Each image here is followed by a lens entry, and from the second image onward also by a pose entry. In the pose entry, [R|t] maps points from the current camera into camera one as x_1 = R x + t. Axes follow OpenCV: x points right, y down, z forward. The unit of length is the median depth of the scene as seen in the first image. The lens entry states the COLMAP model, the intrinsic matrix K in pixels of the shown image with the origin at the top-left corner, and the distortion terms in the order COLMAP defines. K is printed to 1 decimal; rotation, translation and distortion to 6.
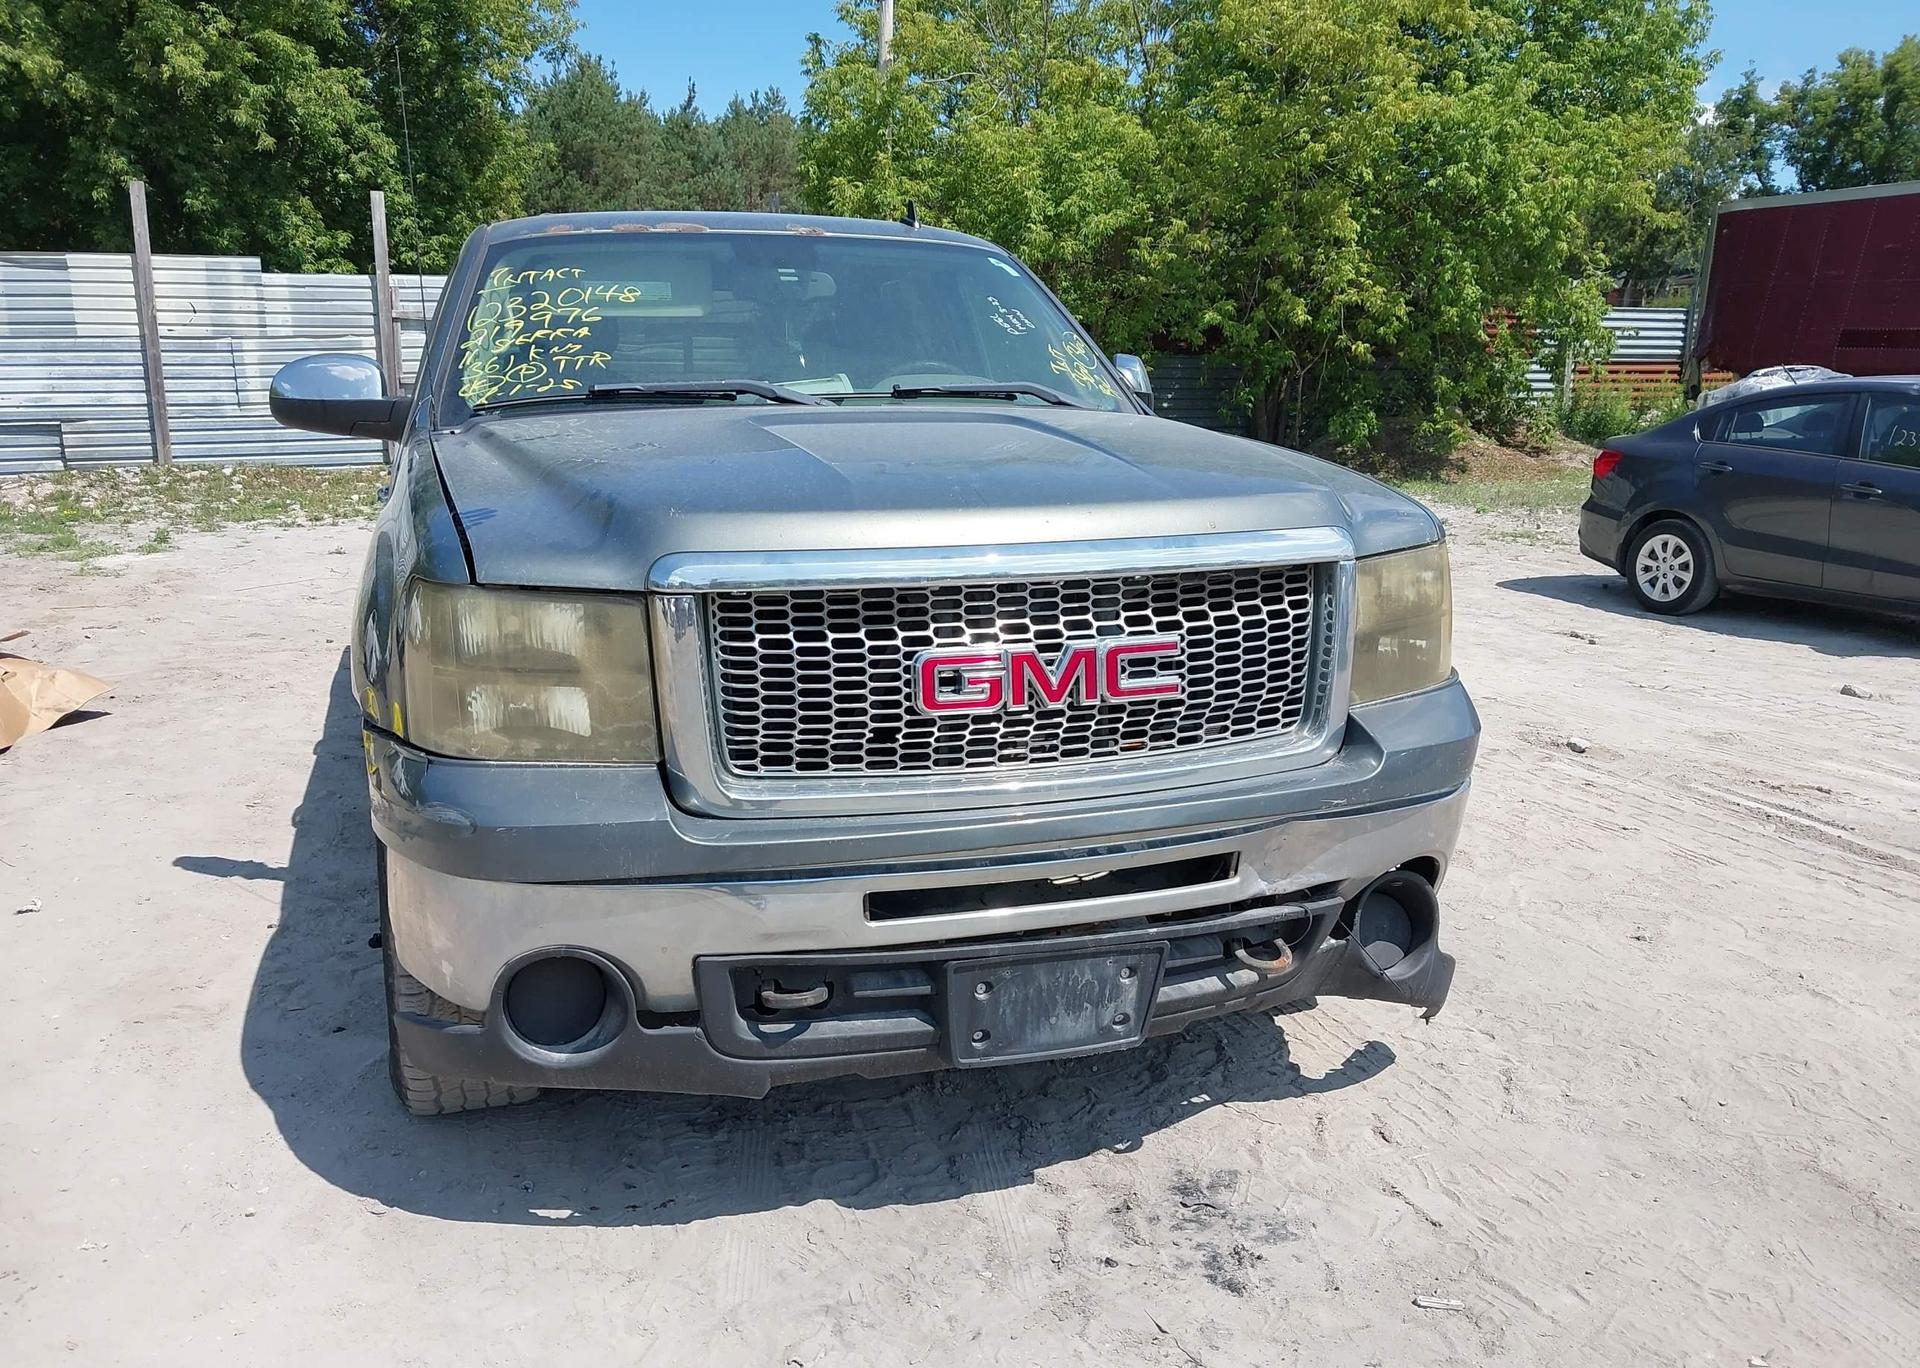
lens RADIAL K [[1646.6, 0, 908.1], [0, 1646.6, 799.3], [0, 0, 1]] dist [0.005387, 0.000904]
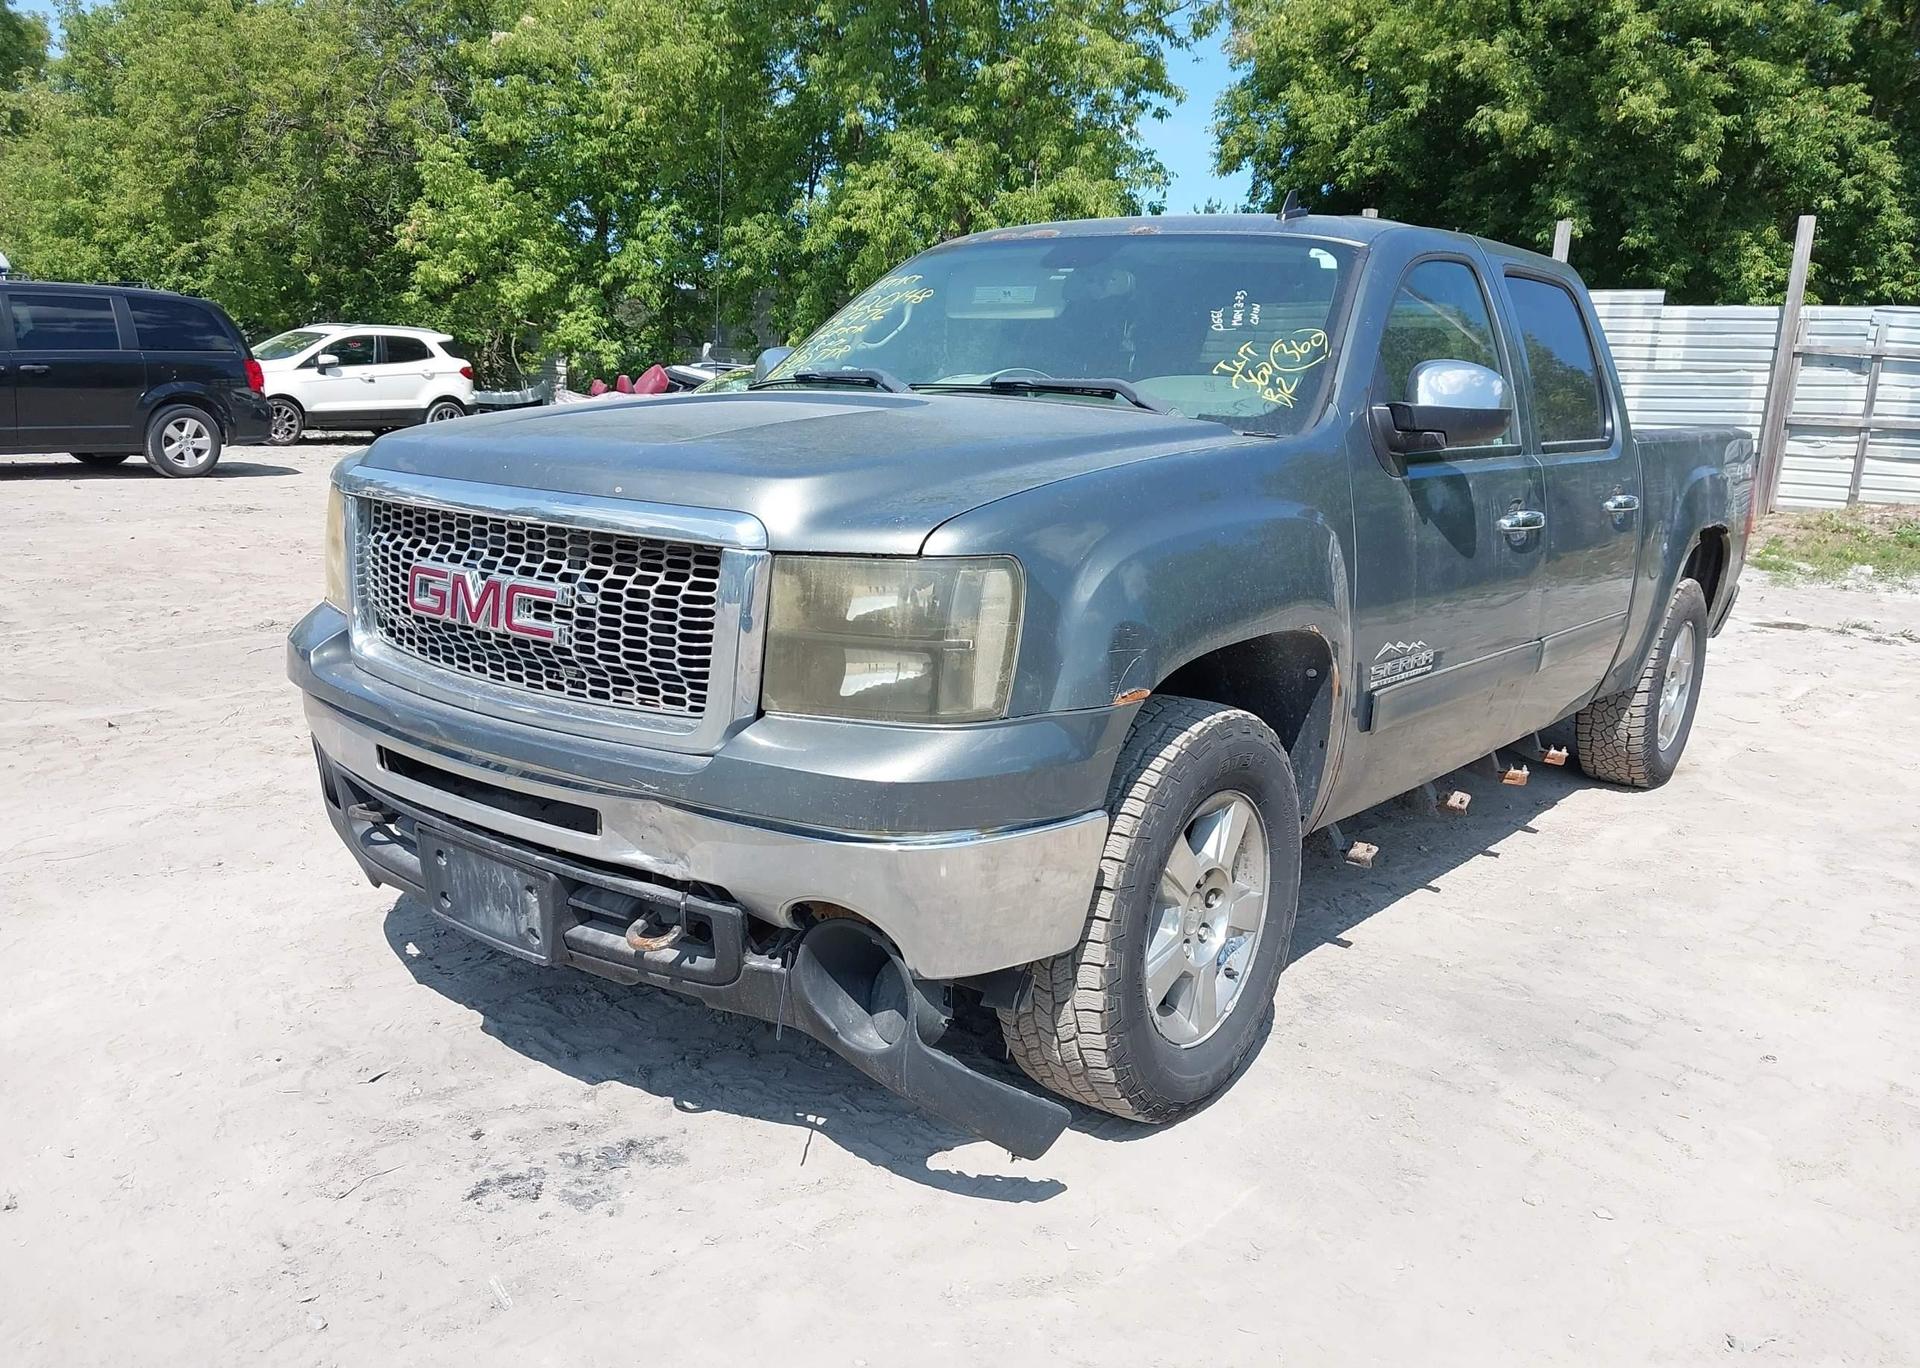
lens RADIAL K [[1525.2, 0, 711.6], [0, 1525.2, 772.1], [0, 0, 1]] dist [-0.005360, -0.011329]
pose [[0.472288, 0.240748, -0.847929, 0.729033], [-0.257398, 0.957717, 0.128551, -0.092628], [0.843024, 0.157542, 0.514286, 0.405058]]
